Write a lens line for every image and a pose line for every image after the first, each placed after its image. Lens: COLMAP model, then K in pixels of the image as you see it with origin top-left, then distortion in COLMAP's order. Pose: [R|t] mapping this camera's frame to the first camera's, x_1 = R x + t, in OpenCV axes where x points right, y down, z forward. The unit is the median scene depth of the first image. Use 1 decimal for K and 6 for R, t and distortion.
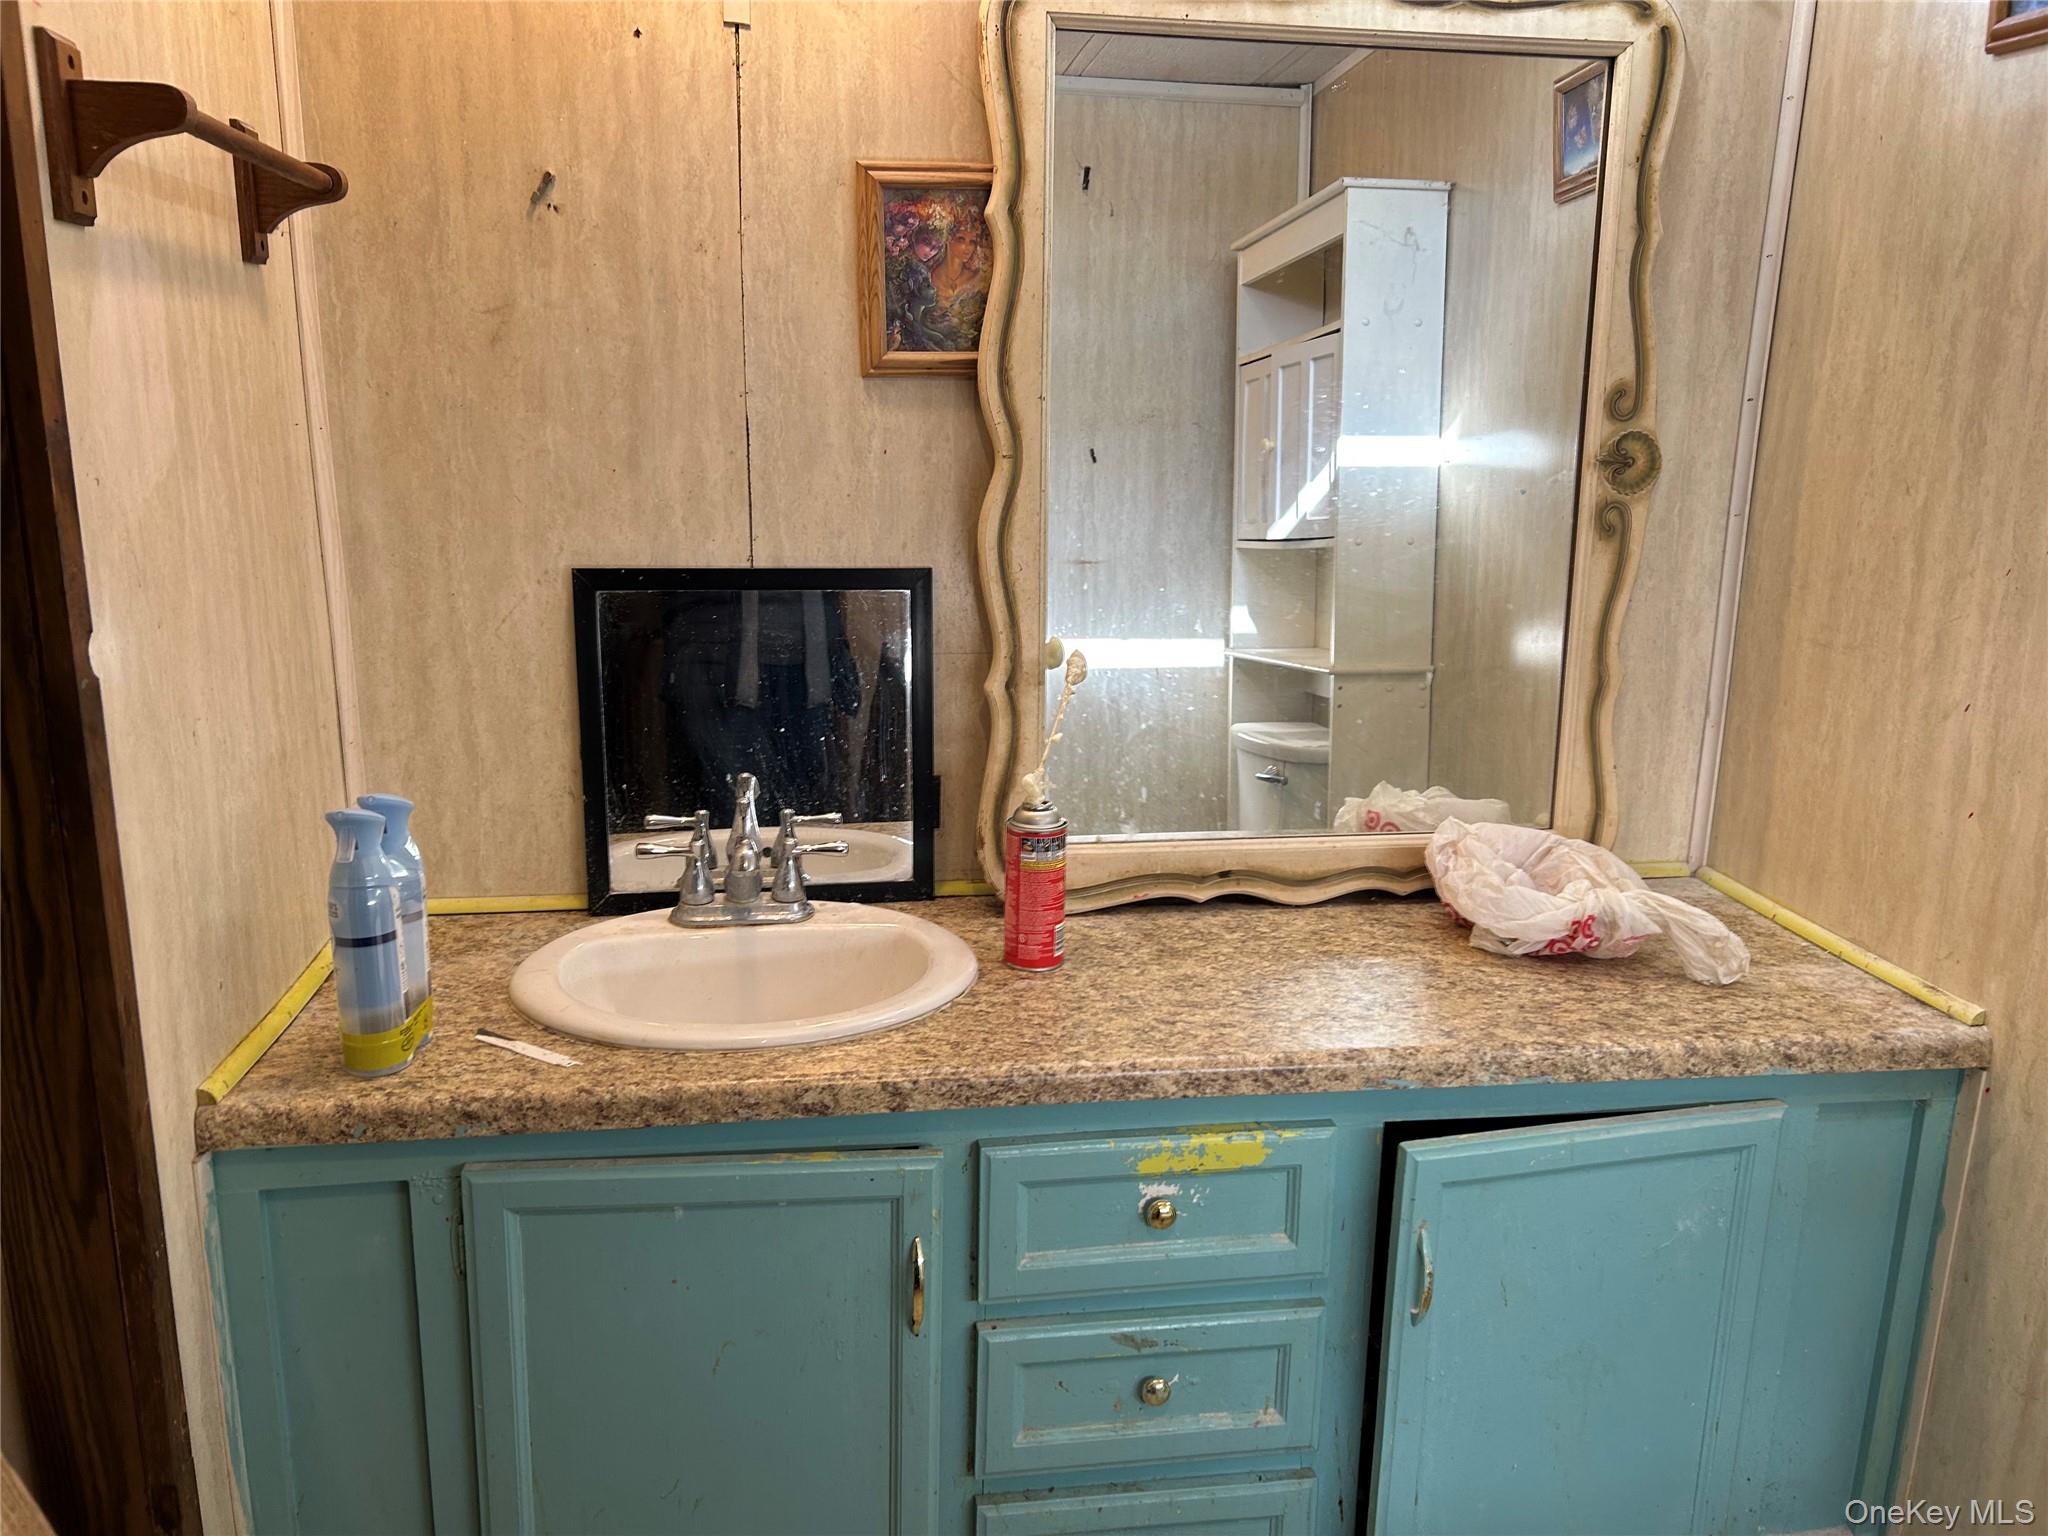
lens RADIAL K [[1543.4, 0, 1027.3], [0, 1543.4, 757.9], [0, 0, 1]] dist [0.065641, -0.081296]
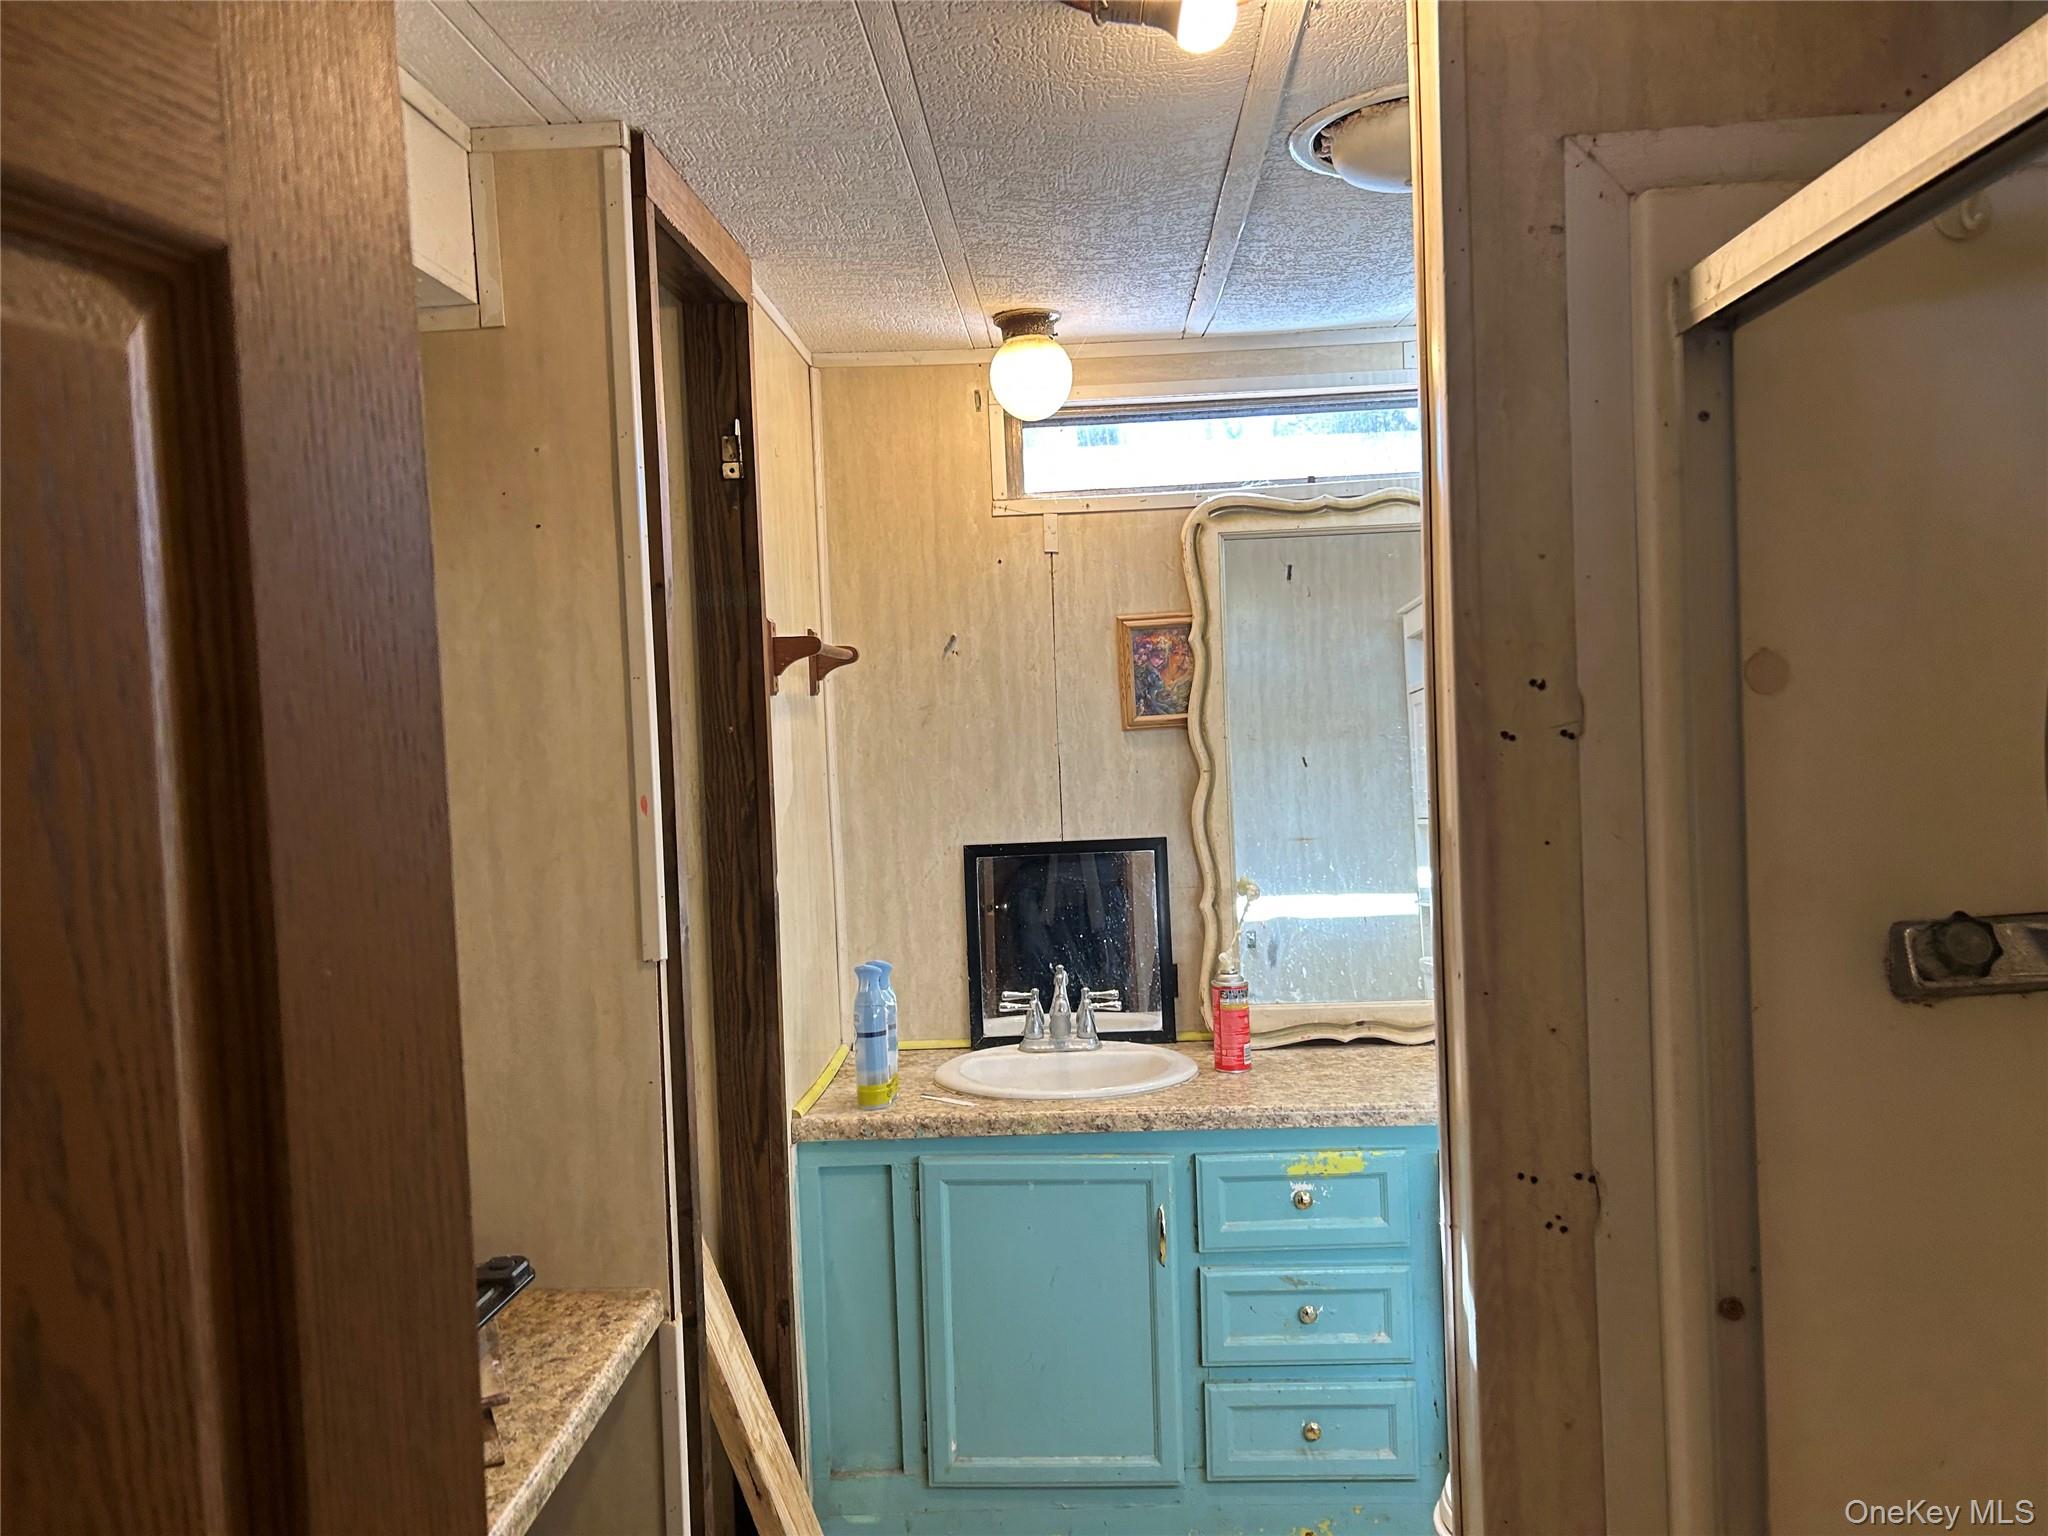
lens RADIAL K [[1543.4, 0, 1027.3], [0, 1543.4, 757.9], [0, 0, 1]] dist [0.065641, -0.081296]
pose [[0.980686, -0.048925, -0.189370, 0.121541], [0.011296, 0.980760, -0.194889, 0.129064], [0.195261, 0.188985, 0.962371, -0.727649]]
